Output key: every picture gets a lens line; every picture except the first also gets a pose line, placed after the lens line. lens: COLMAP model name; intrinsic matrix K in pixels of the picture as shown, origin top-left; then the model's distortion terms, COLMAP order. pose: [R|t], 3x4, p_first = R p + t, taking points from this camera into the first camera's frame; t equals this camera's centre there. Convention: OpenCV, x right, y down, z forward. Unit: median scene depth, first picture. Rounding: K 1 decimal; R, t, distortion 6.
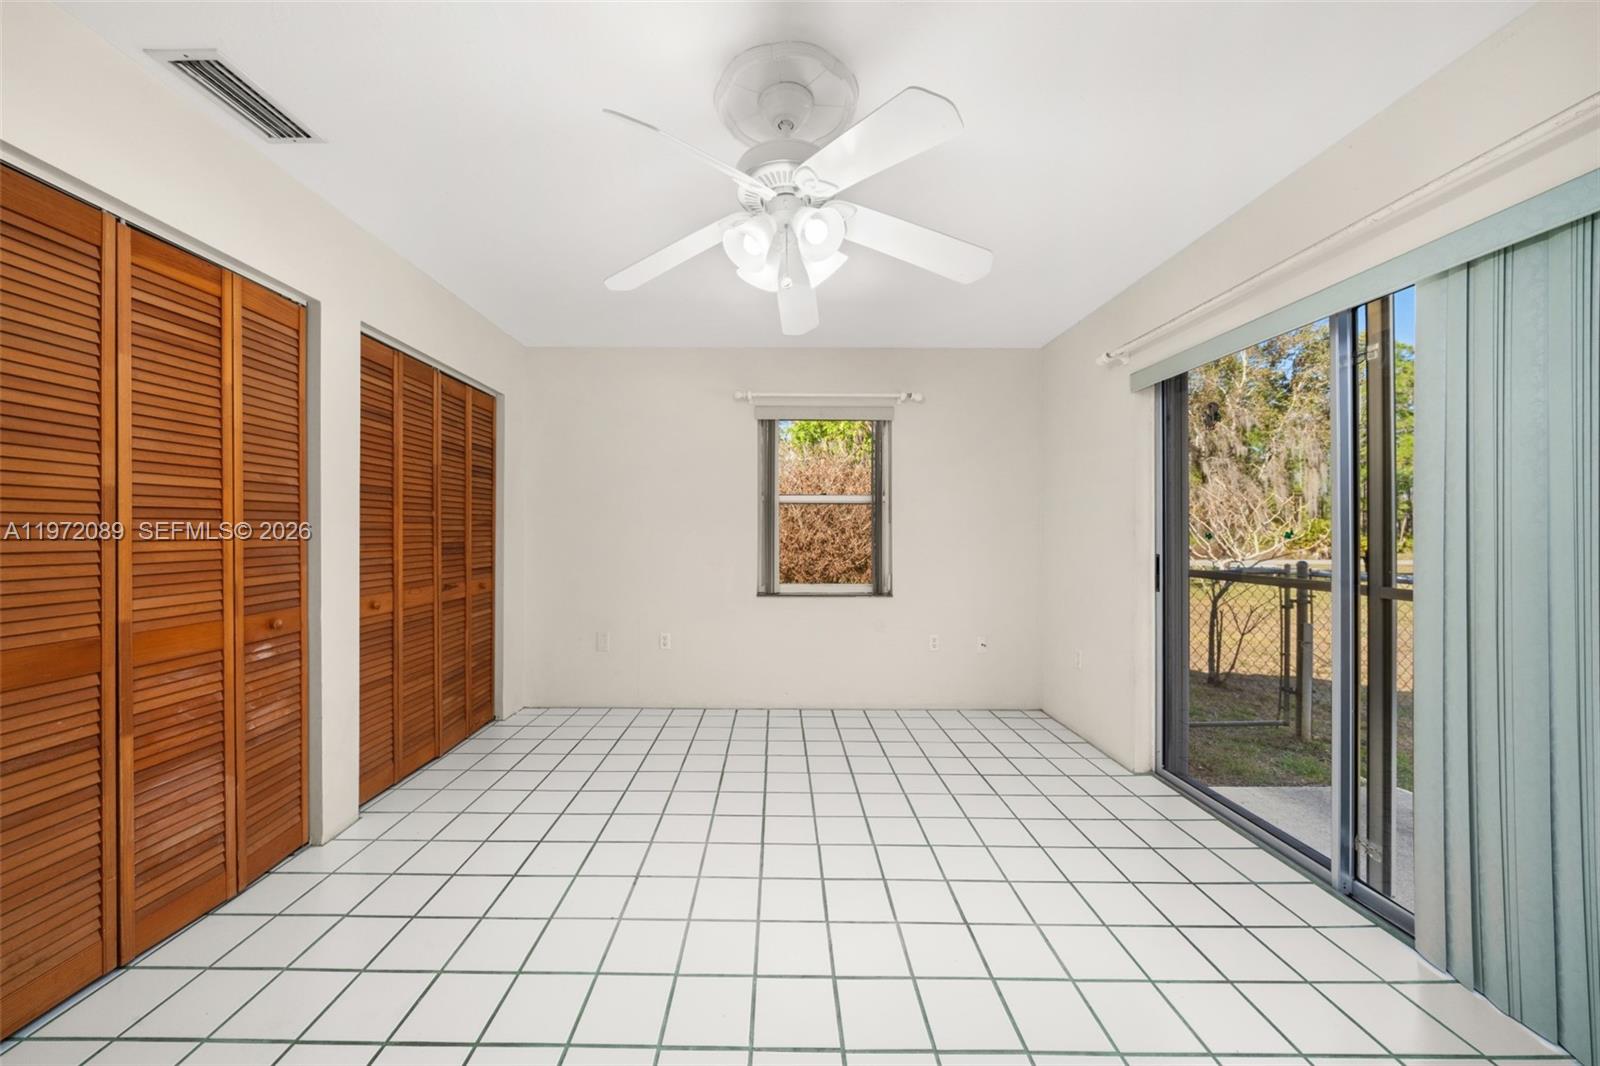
lens RADIAL K [[560.2, 0, 793.3], [0, 560.2, 529.1], [0, 0, 1]] dist [-0.002619, -0.000385]
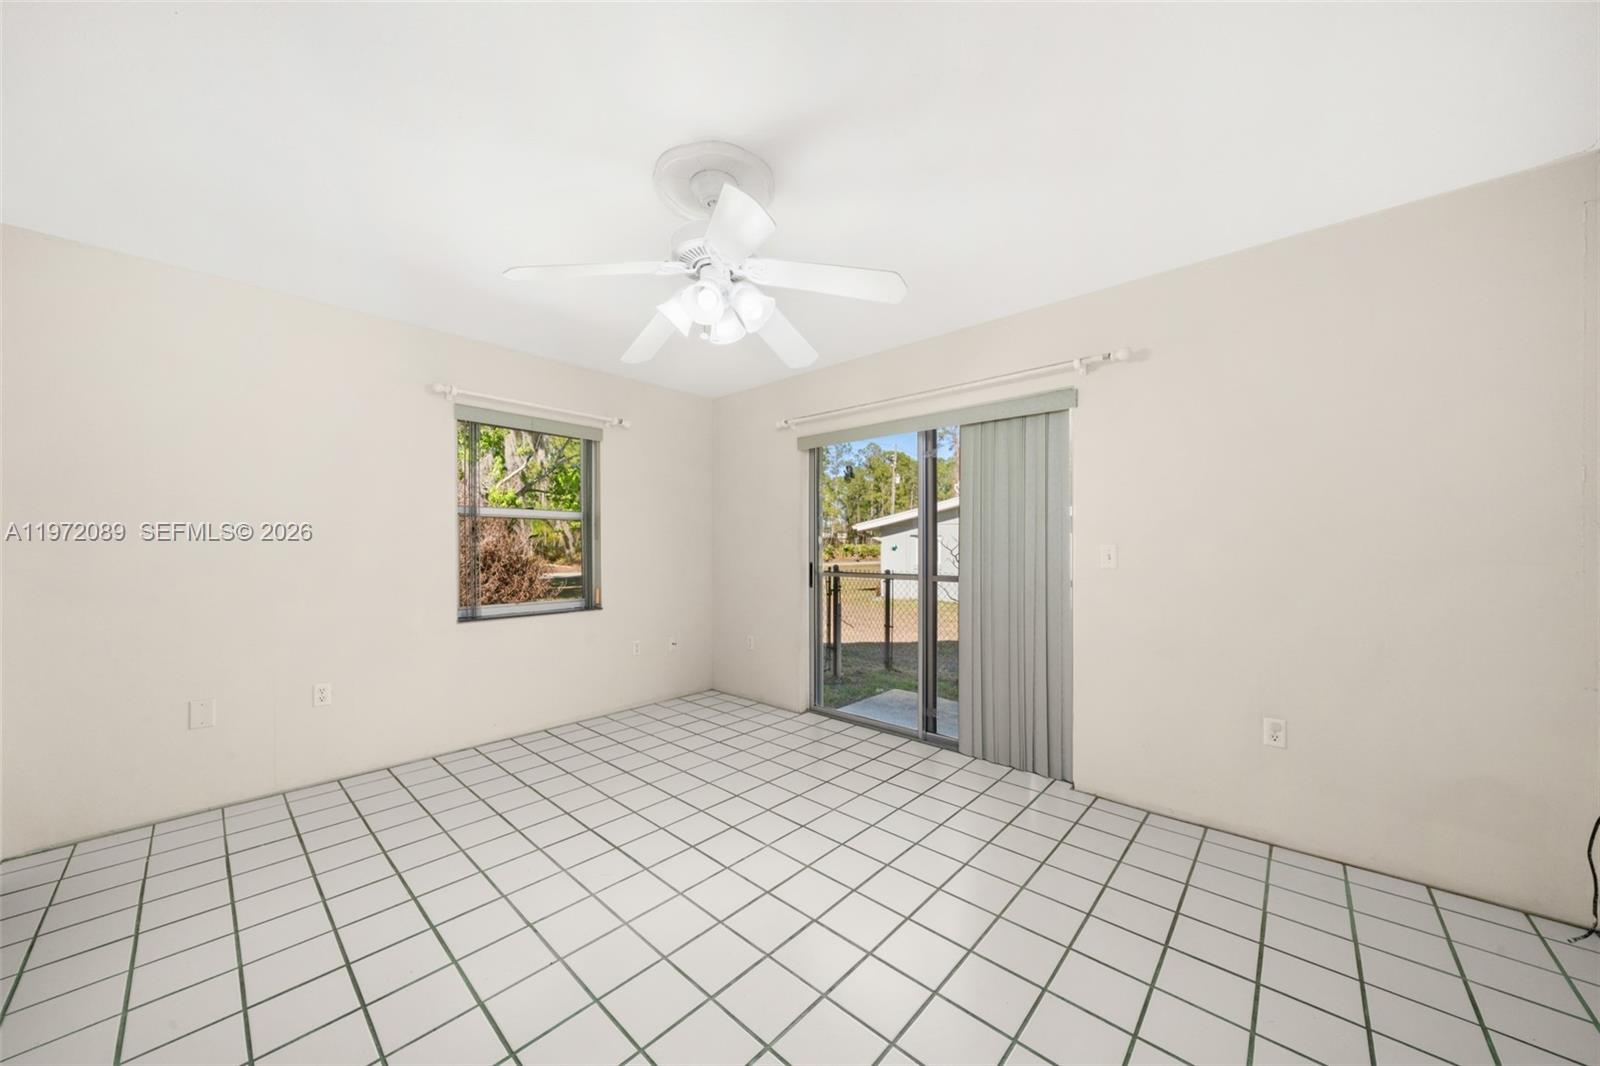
lens RADIAL K [[560.2, 0, 770.4], [0, 560.2, 550.9], [0, 0, 1]] dist [-0.002619, -0.000385]
pose [[0.683032, -0.009253, 0.730330, -0.419295], [-0.000434, 0.999914, 0.013075, -0.003821], [-0.730389, -0.009248, 0.682969, 0.055823]]
